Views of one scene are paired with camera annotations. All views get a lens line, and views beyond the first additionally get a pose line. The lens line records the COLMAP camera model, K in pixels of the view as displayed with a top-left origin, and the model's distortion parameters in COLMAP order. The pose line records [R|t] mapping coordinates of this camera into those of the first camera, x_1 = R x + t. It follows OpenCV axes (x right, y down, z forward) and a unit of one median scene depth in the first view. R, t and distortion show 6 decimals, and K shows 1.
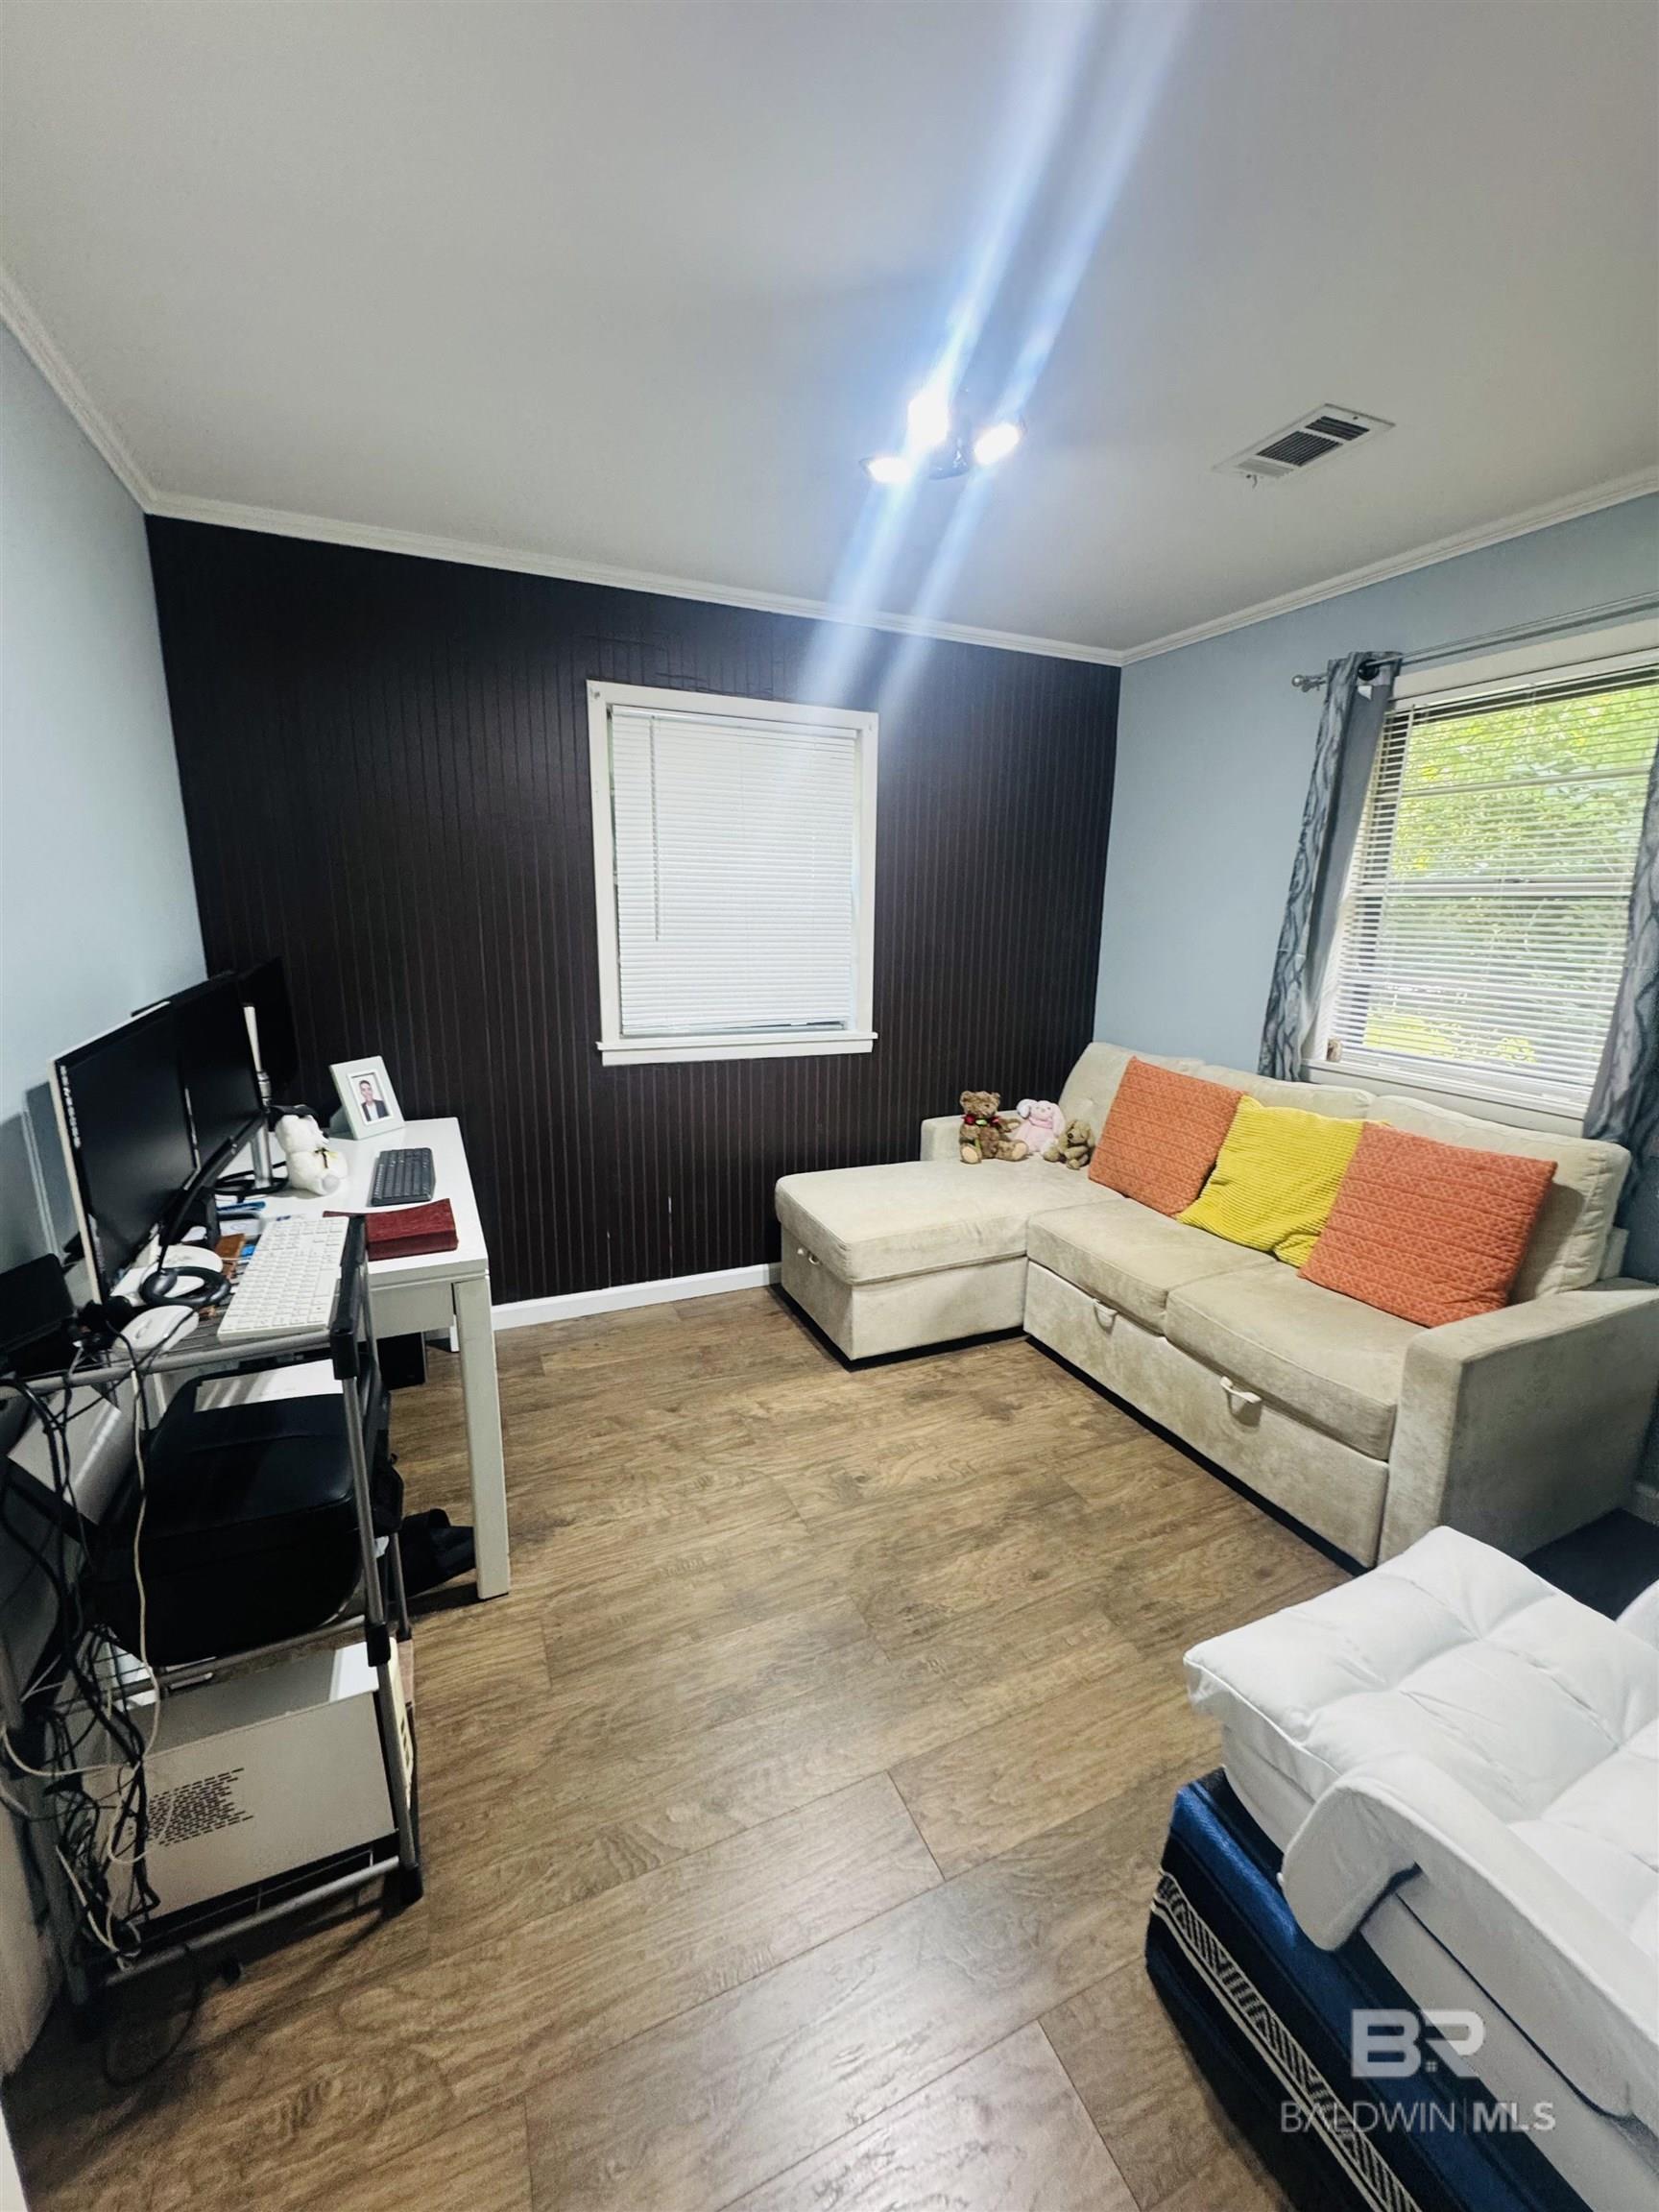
lens RADIAL K [[884.7, 0, 832.8], [0, 884.7, 1106.5], [0, 0, 1]] dist [-0.003679, 0.000304]
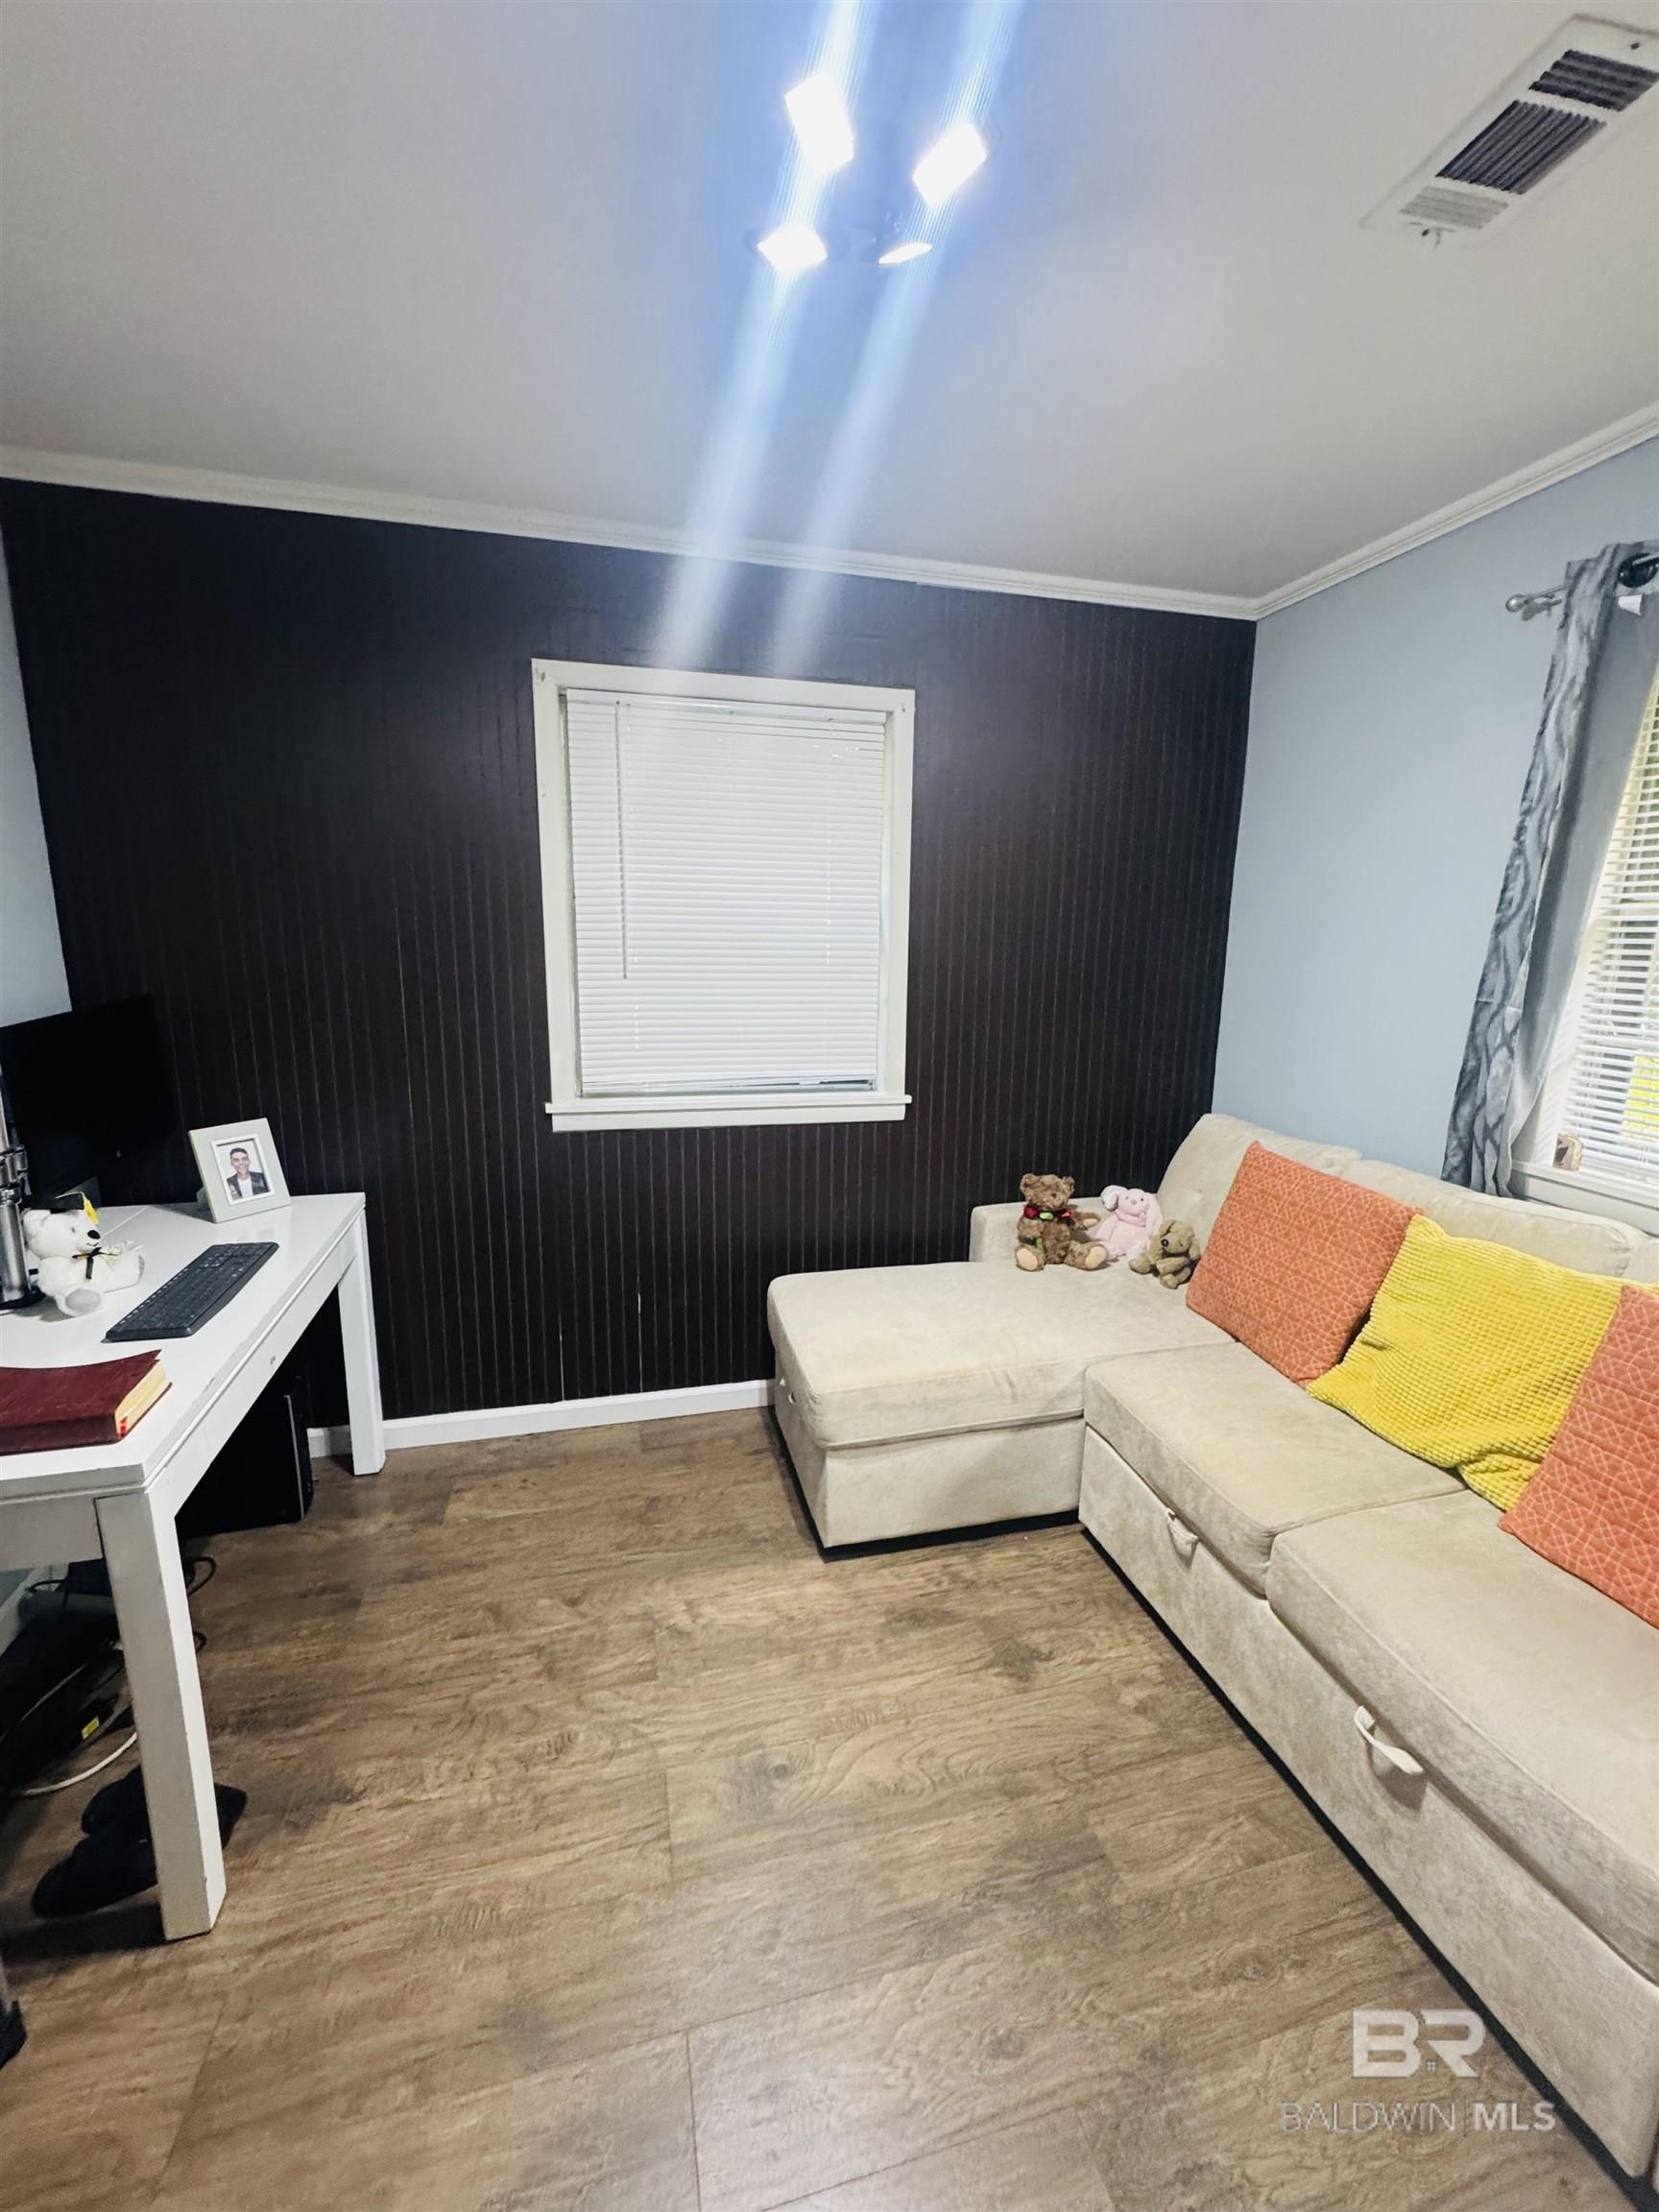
lens RADIAL K [[899.3, 0, 819.2], [0, 899.3, 1108.9], [0, 0, 1]] dist [-0.003275, -0.000477]
pose [[0.984572, 0.031129, -0.172190, 0.145261], [-0.036430, 0.998952, -0.027713, -0.063244], [0.171147, 0.033559, 0.984674, 0.270215]]
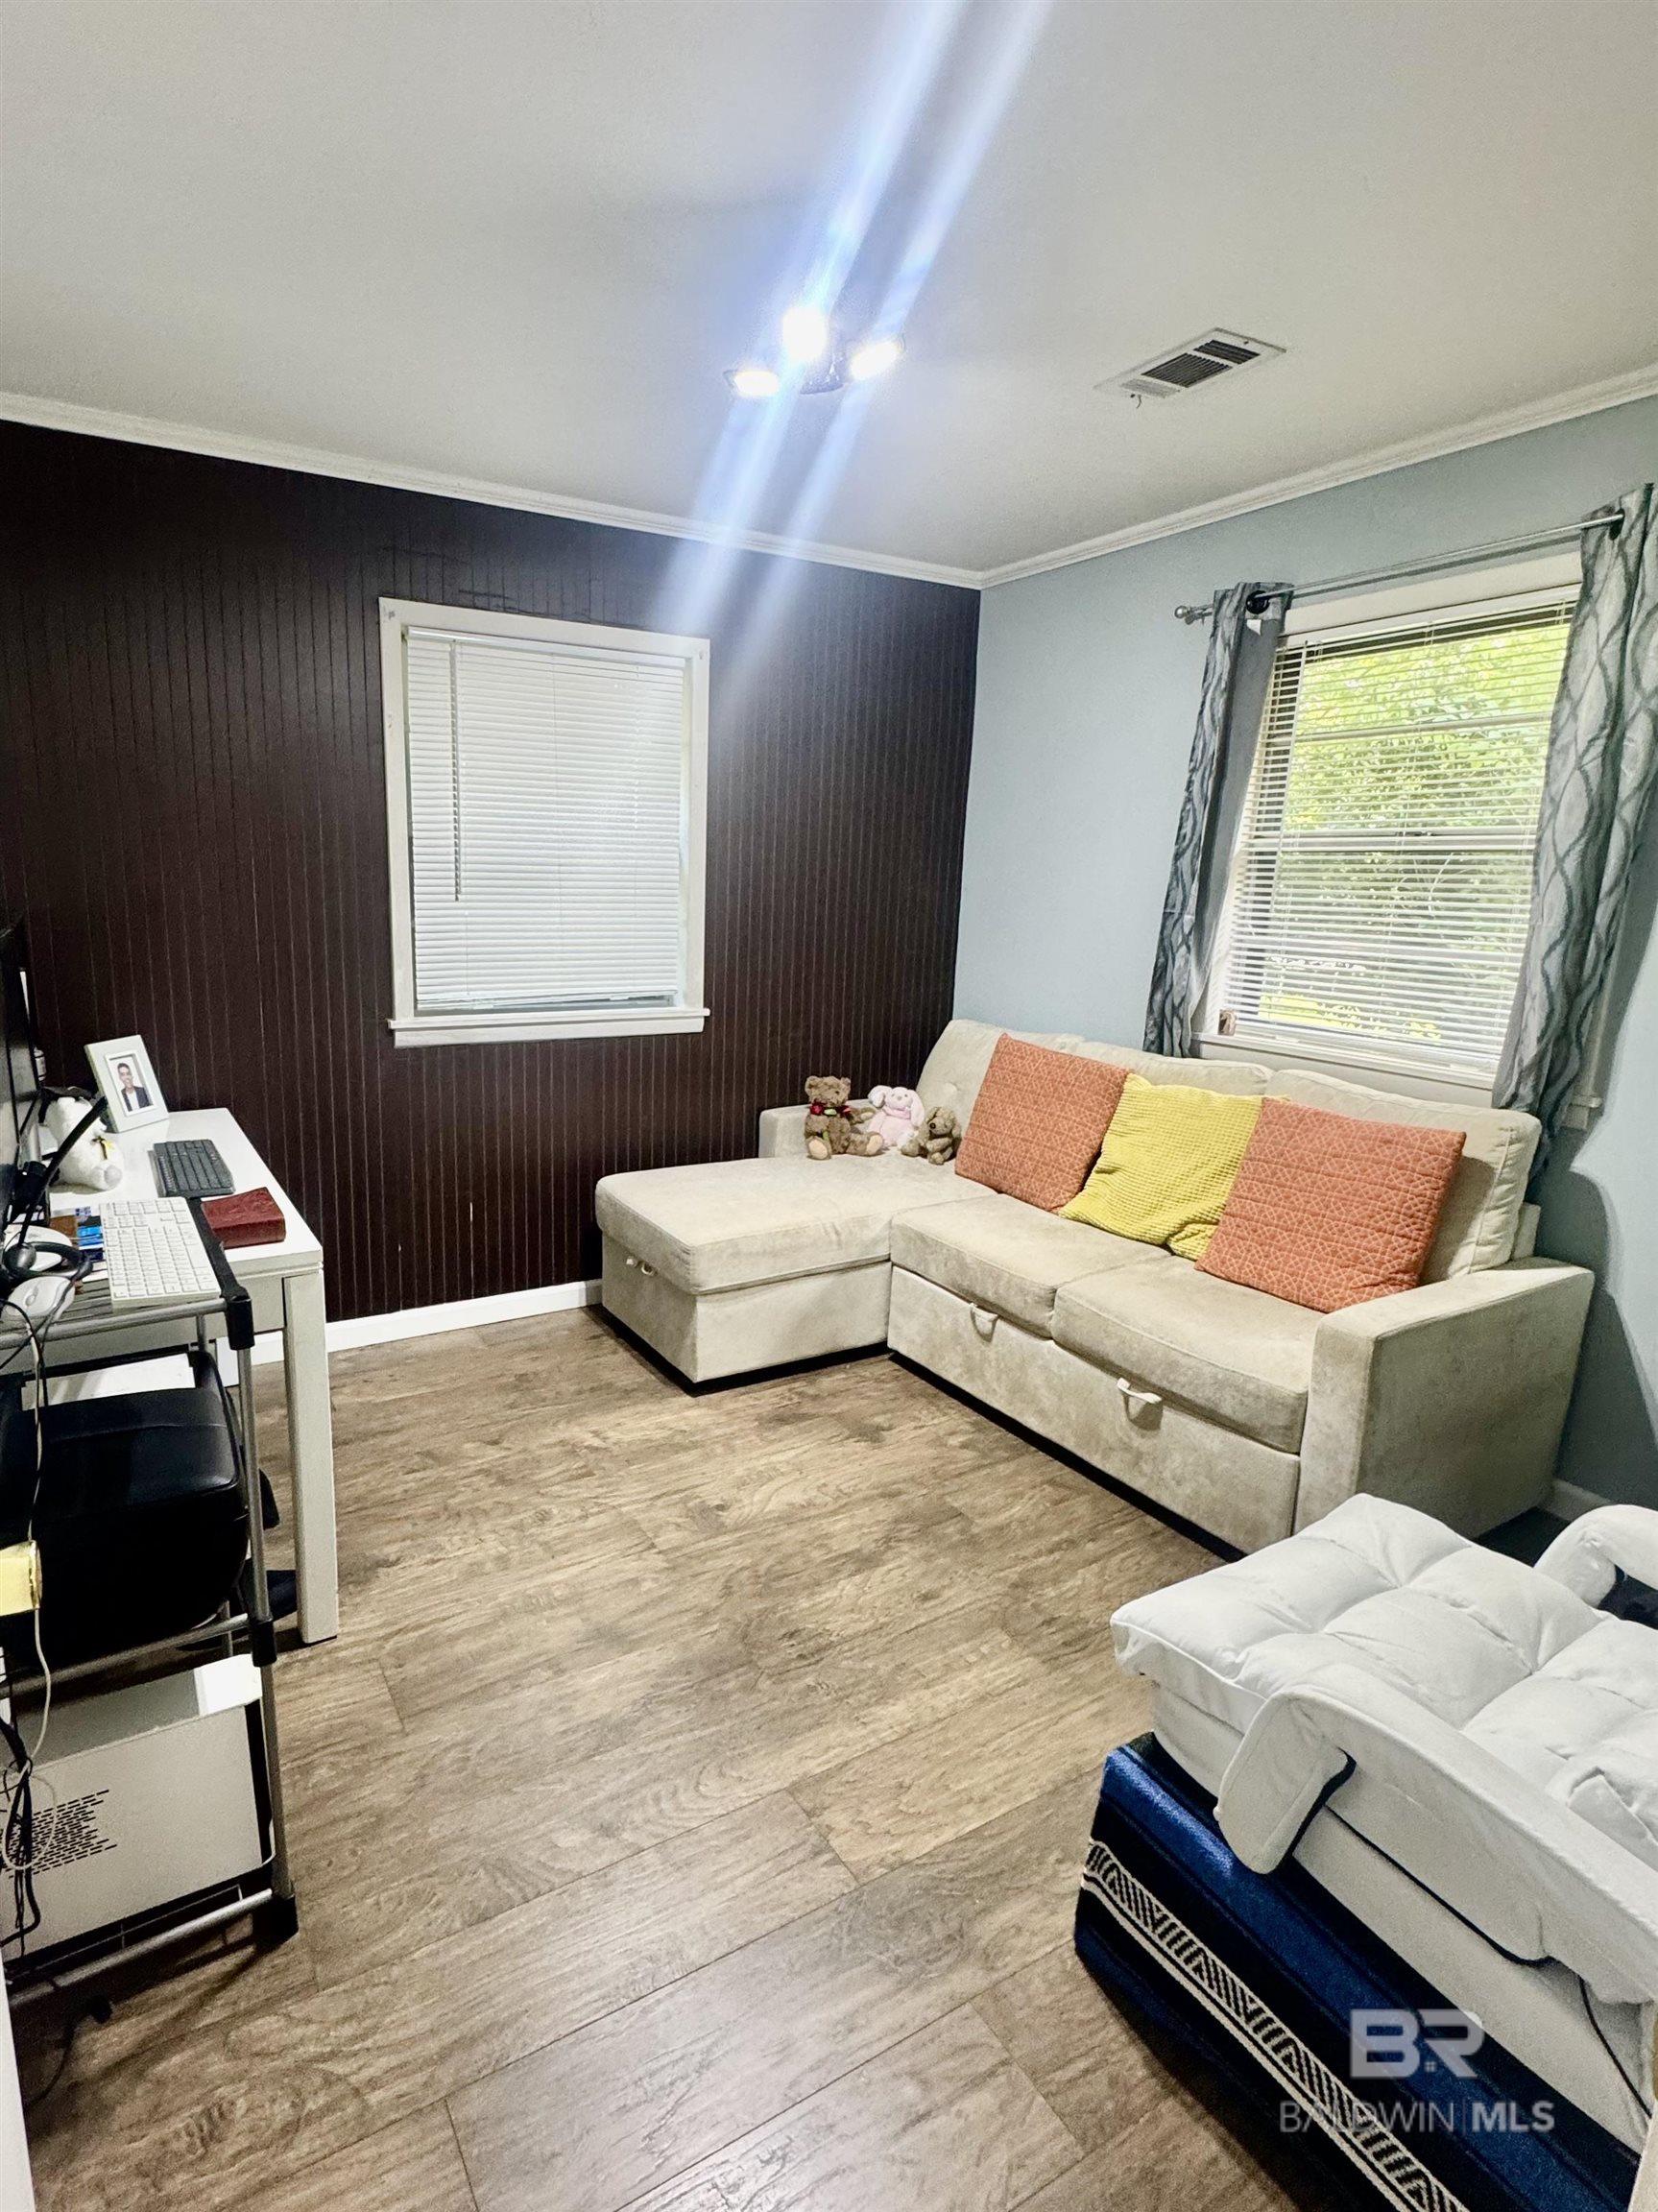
lens RADIAL K [[1099.8, 0, 675.1], [0, 1099.8, 1102.0], [0, 0, 1]] dist [-0.003851, -0.000337]
pose [[0.998047, -0.011014, 0.061493, -0.067282], [0.011798, 0.999853, -0.012405, 0.027070], [-0.061347, 0.013107, 0.998030, -0.084839]]
